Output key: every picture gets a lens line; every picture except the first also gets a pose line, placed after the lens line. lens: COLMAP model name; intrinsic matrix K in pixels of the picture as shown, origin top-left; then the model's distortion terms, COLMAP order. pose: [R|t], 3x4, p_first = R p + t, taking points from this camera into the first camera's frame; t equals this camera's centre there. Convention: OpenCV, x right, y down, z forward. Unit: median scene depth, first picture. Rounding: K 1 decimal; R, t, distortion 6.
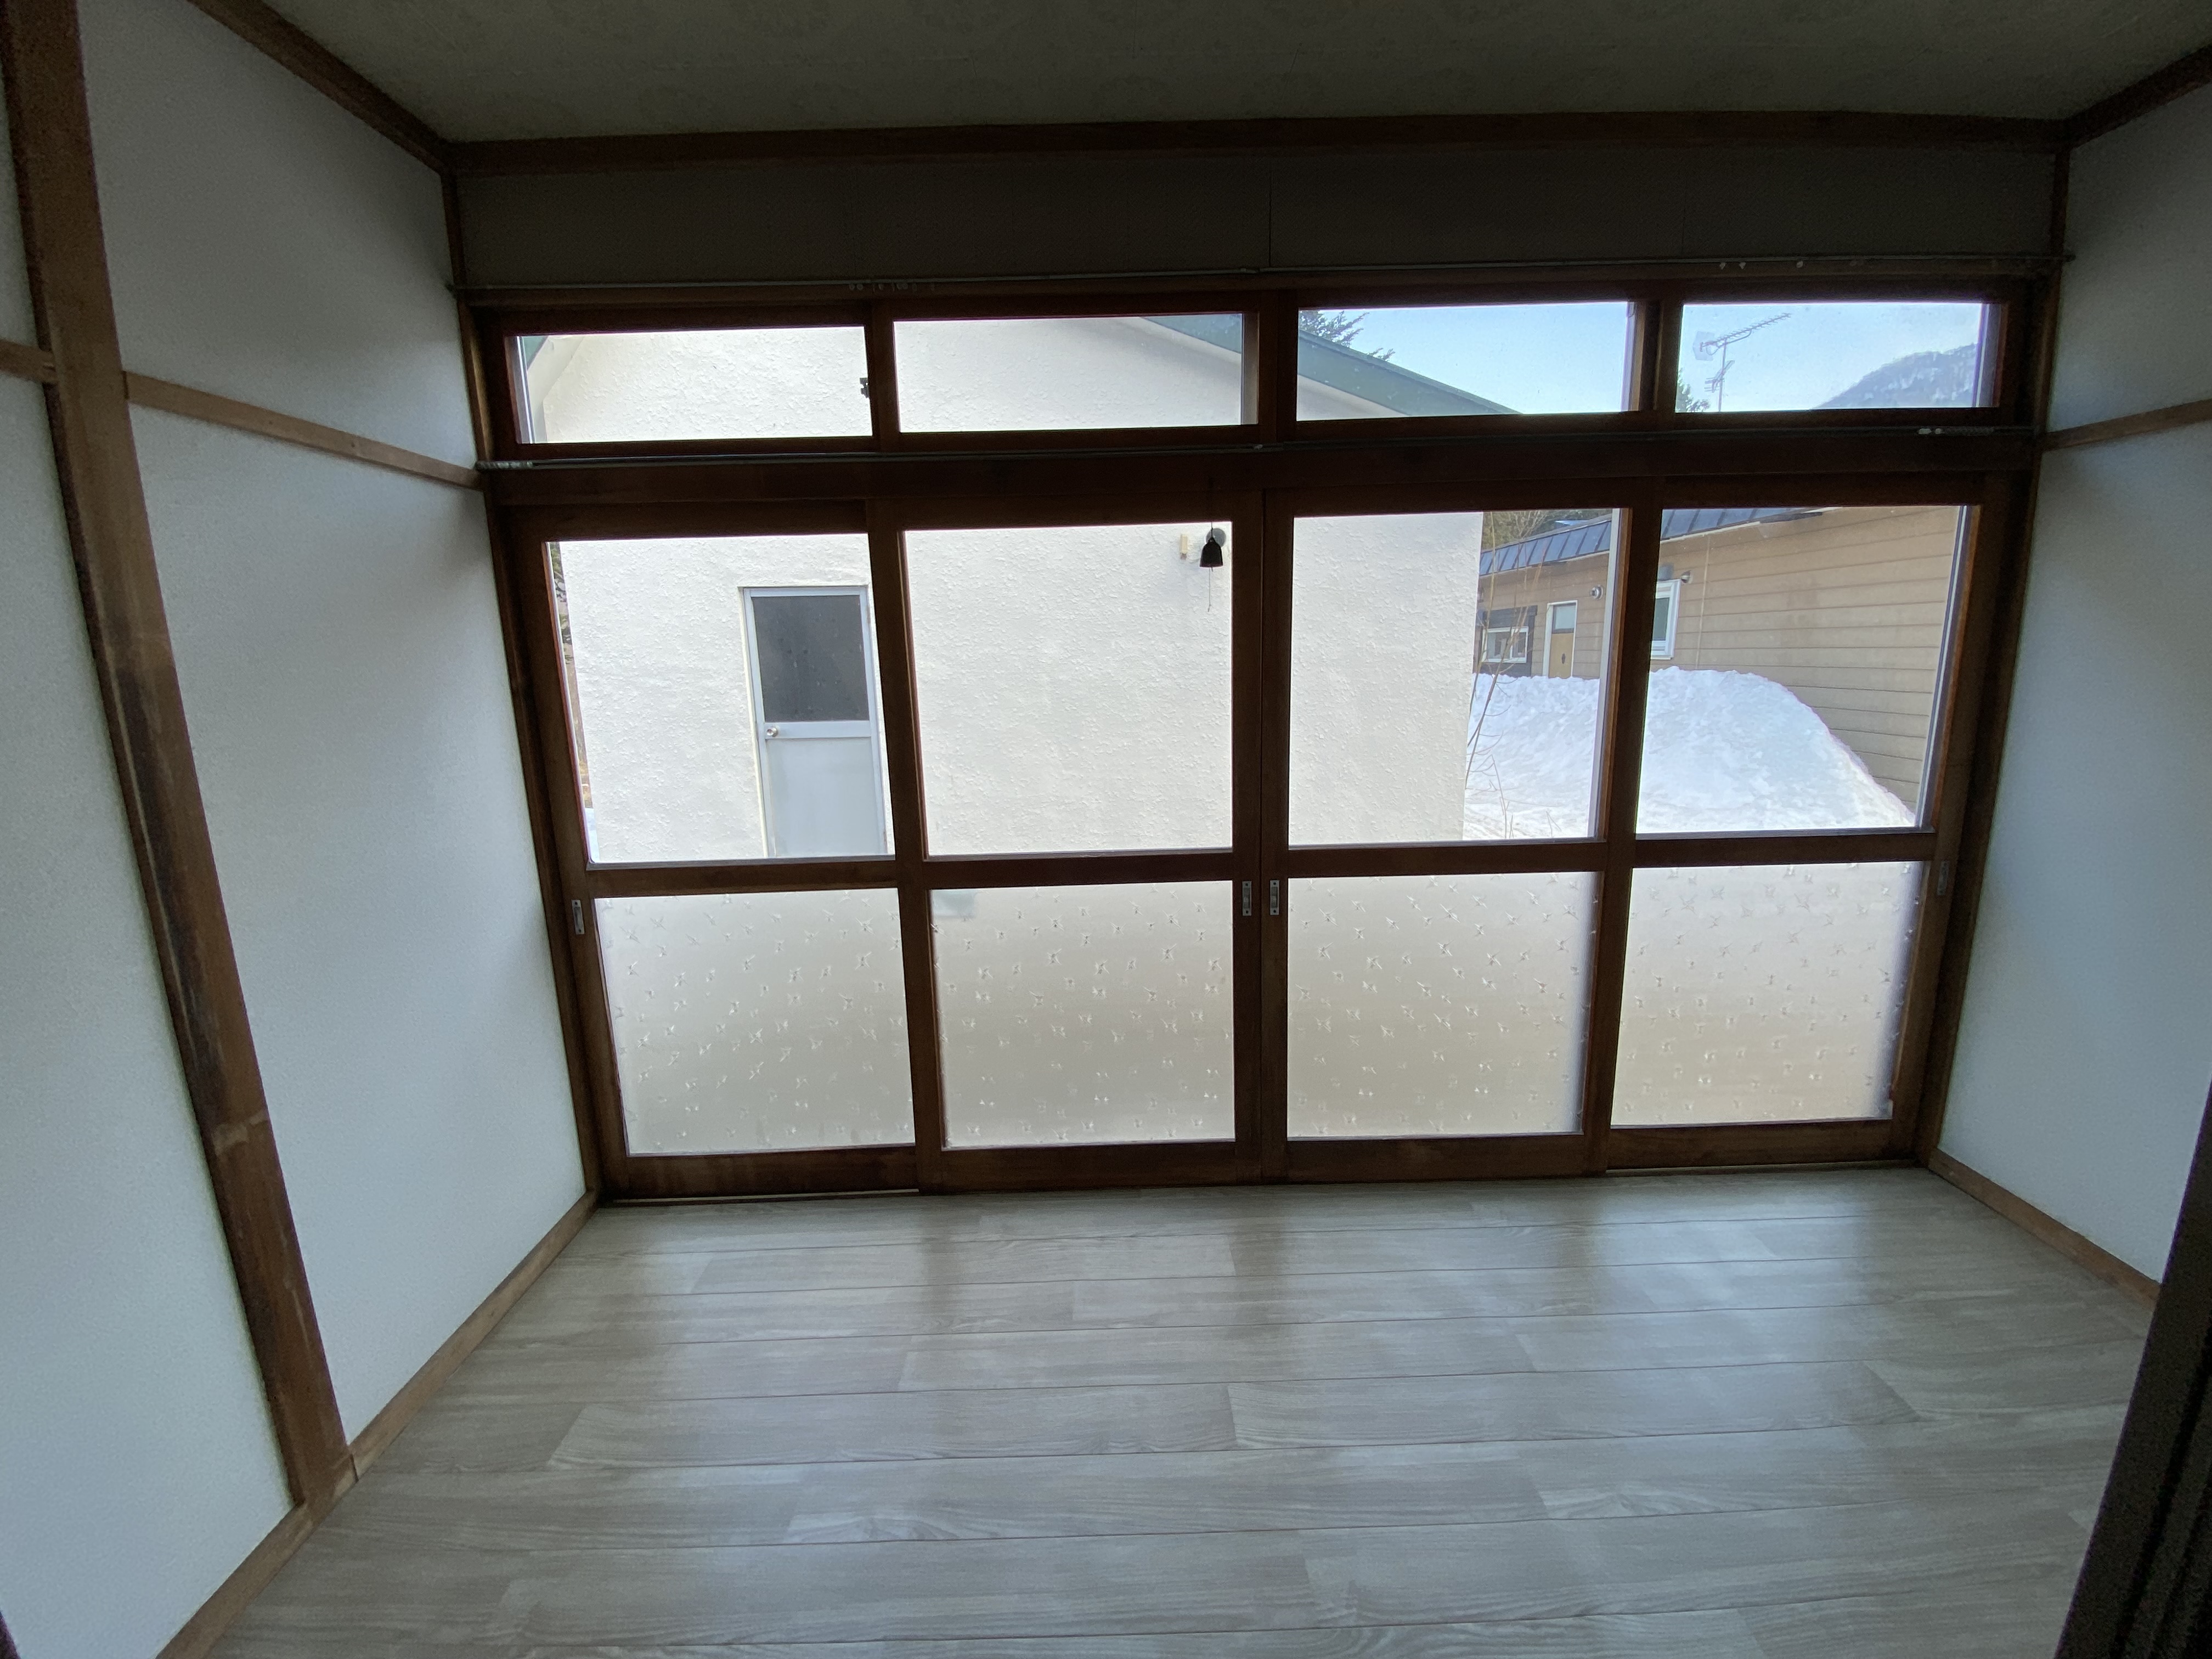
lens RADIAL K [[900.4, 0, 1105.8], [0, 900.4, 826.0], [0, 0, 1]] dist [0.023744, -0.022554]
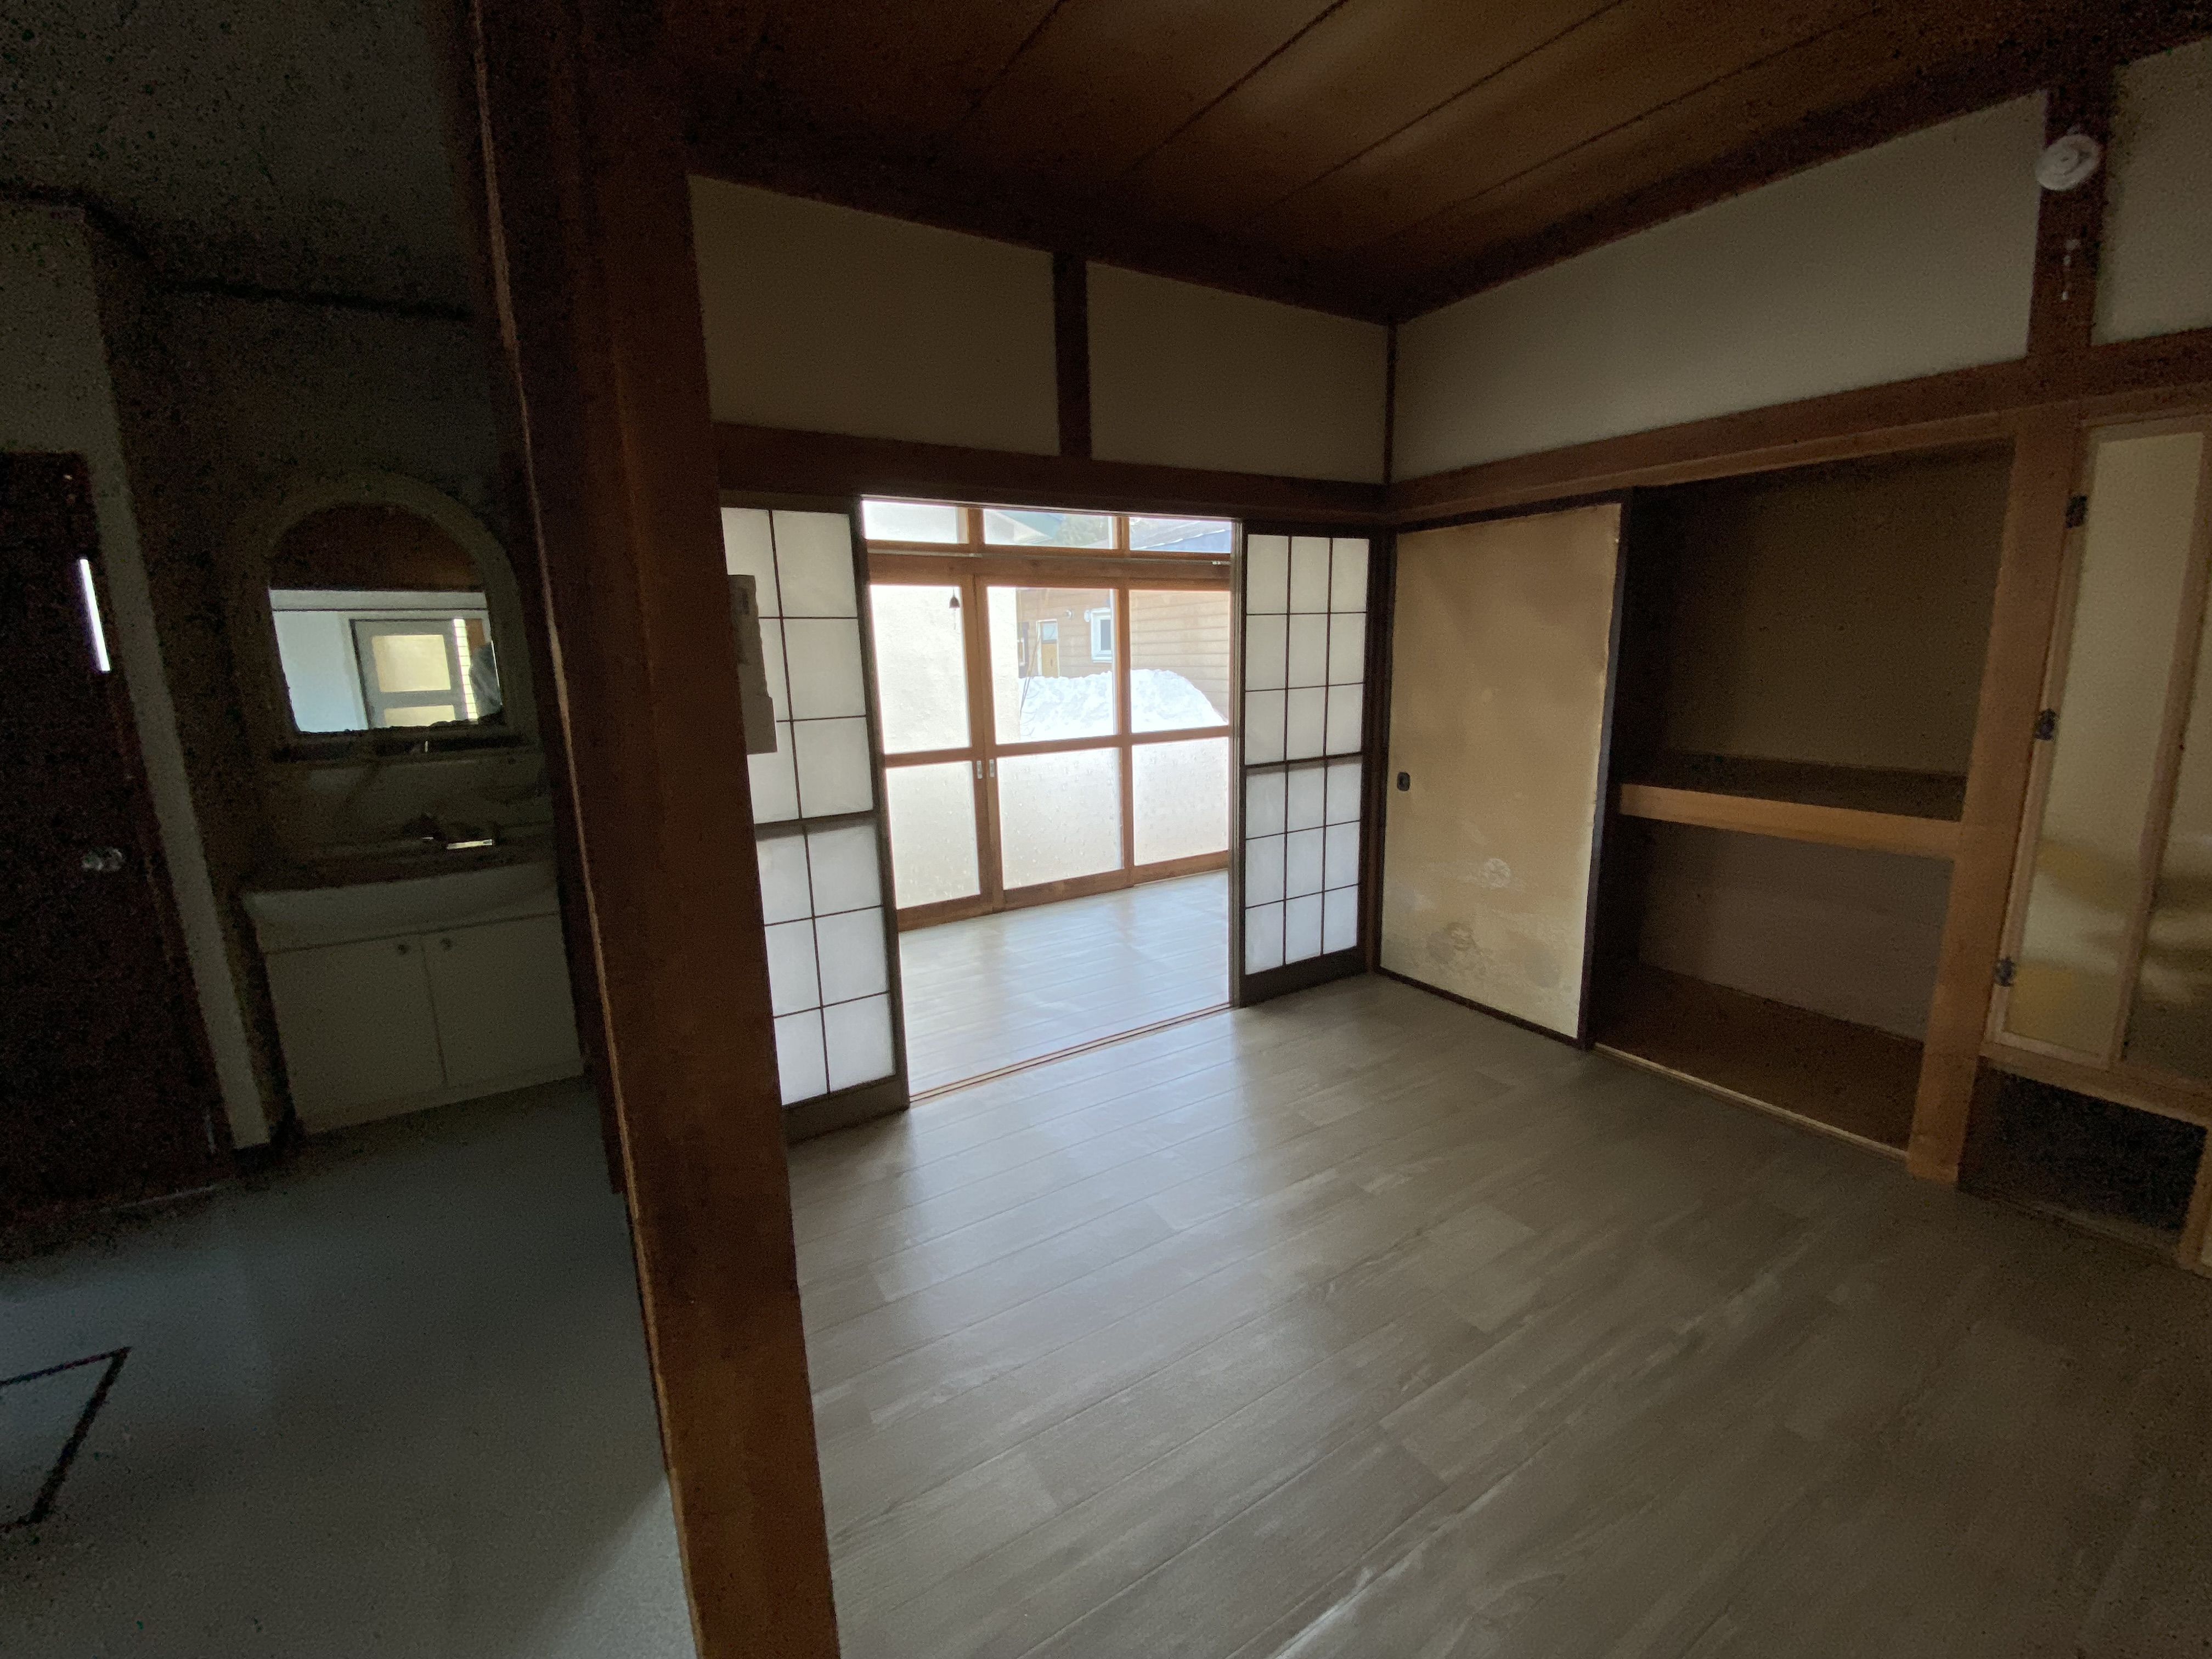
lens RADIAL K [[900.4, 0, 1105.8], [0, 900.4, 826.0], [0, 0, 1]] dist [0.023744, -0.022554]
pose [[0.856544, -0.093619, 0.507512, -0.637019], [0.097090, 0.995081, 0.019699, 0.190292], [-0.506859, 0.032402, 0.861420, -0.902713]]
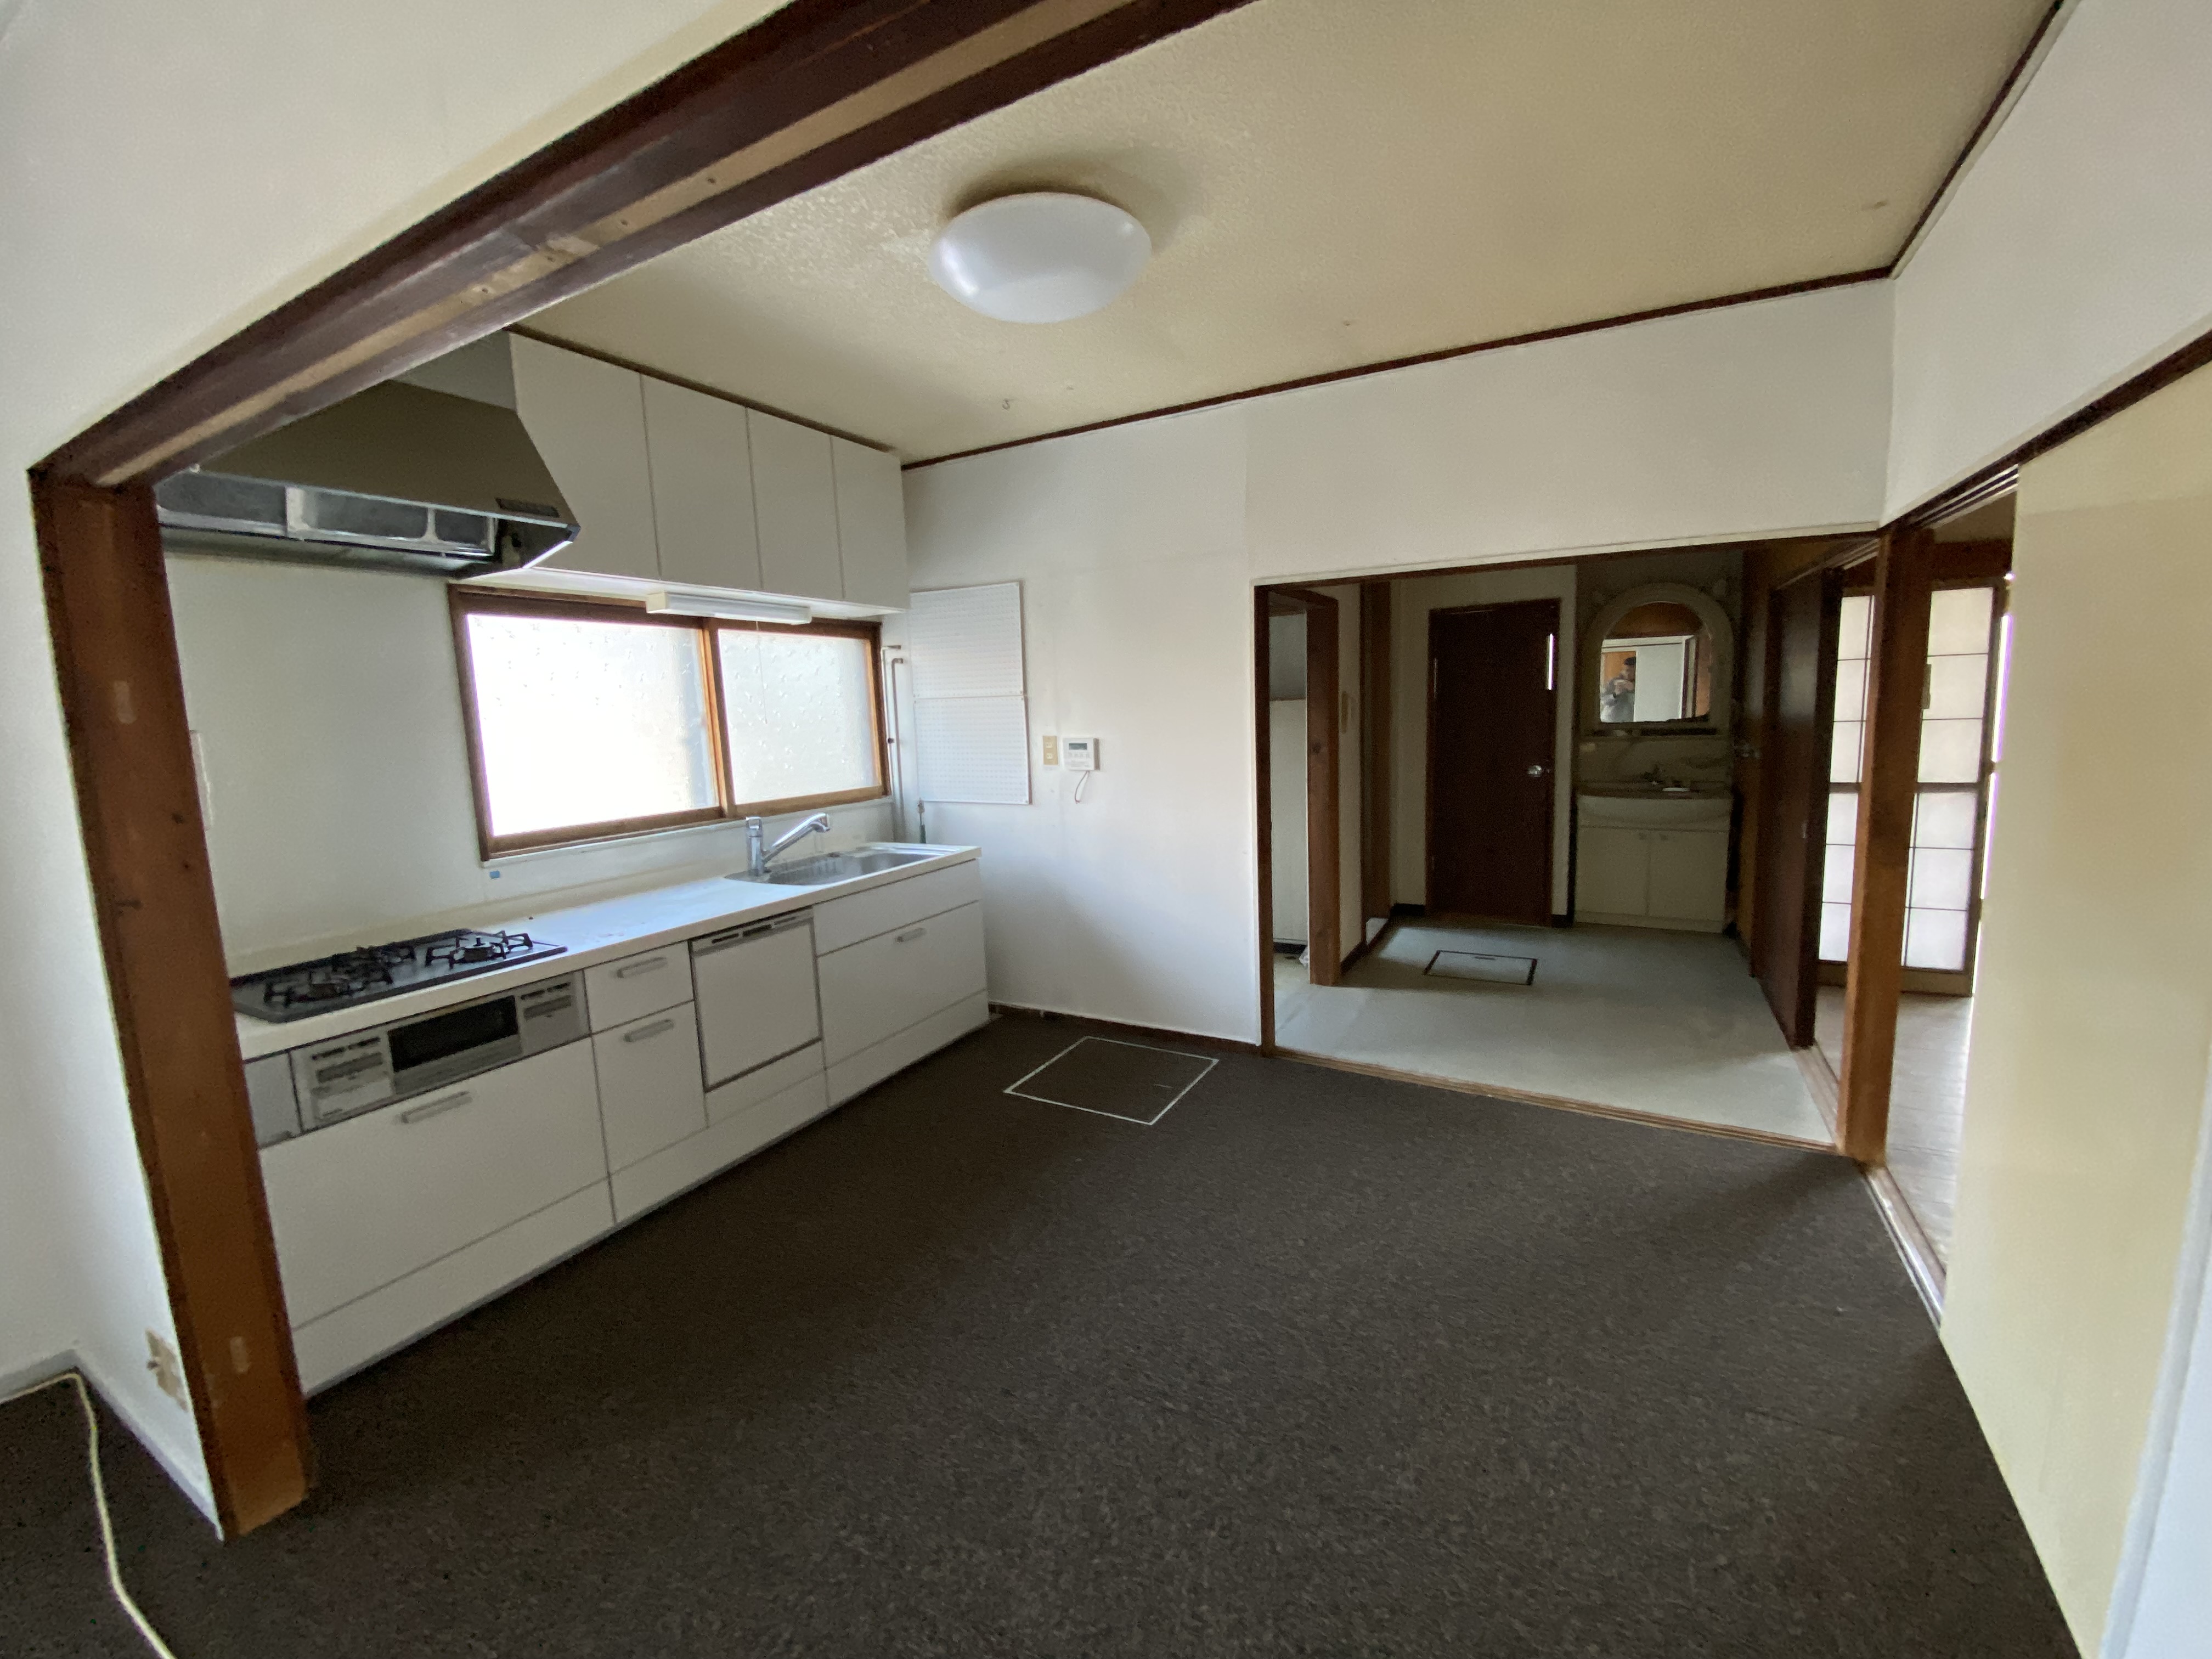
lens RADIAL K [[900.4, 0, 1105.8], [0, 900.4, 826.0], [0, 0, 1]] dist [0.023744, -0.022554]
pose [[0.888023, 0.077221, -0.453268, -1.132221], [-0.087821, 0.996133, -0.002349, 0.451446], [0.451334, 0.041892, 0.891371, -2.438371]]
